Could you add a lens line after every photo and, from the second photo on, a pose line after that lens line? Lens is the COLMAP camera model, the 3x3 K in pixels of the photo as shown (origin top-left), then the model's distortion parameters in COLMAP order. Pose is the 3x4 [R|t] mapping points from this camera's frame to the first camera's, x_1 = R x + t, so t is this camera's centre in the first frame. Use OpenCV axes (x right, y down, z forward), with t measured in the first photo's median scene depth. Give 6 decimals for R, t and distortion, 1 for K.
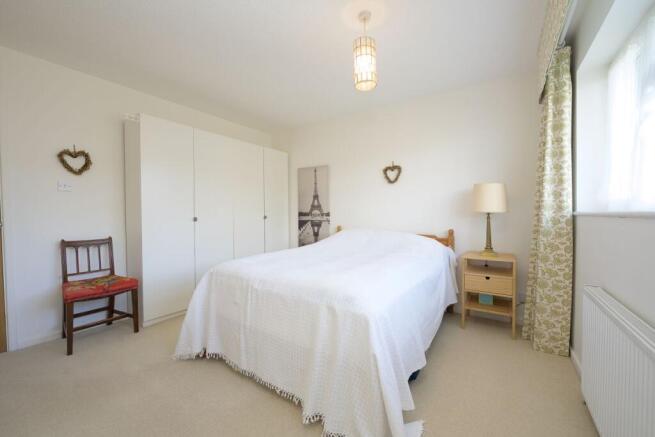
lens RADIAL K [[260.7, 0, 327.0], [0, 260.7, 219.6], [0, 0, 1]] dist [0.002612, 0.000204]
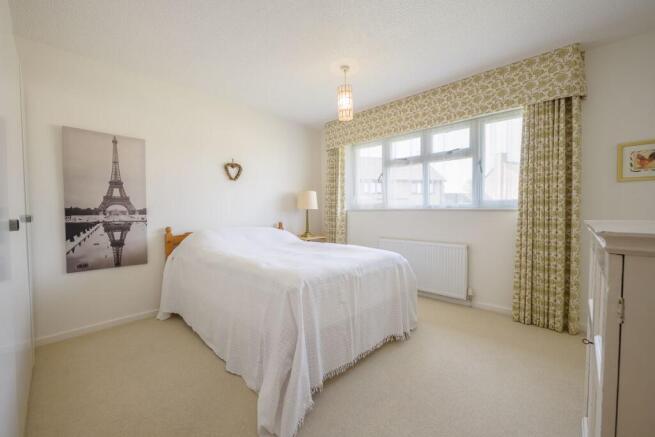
lens RADIAL K [[260.7, 0, 329.6], [0, 260.7, 216.3], [0, 0, 1]] dist [0.002612, 0.000204]
pose [[0.151646, -0.021477, 0.988202, -0.588562], [0.026715, 0.999488, 0.017623, -0.006690], [-0.988074, 0.023727, 0.152142, 0.405245]]
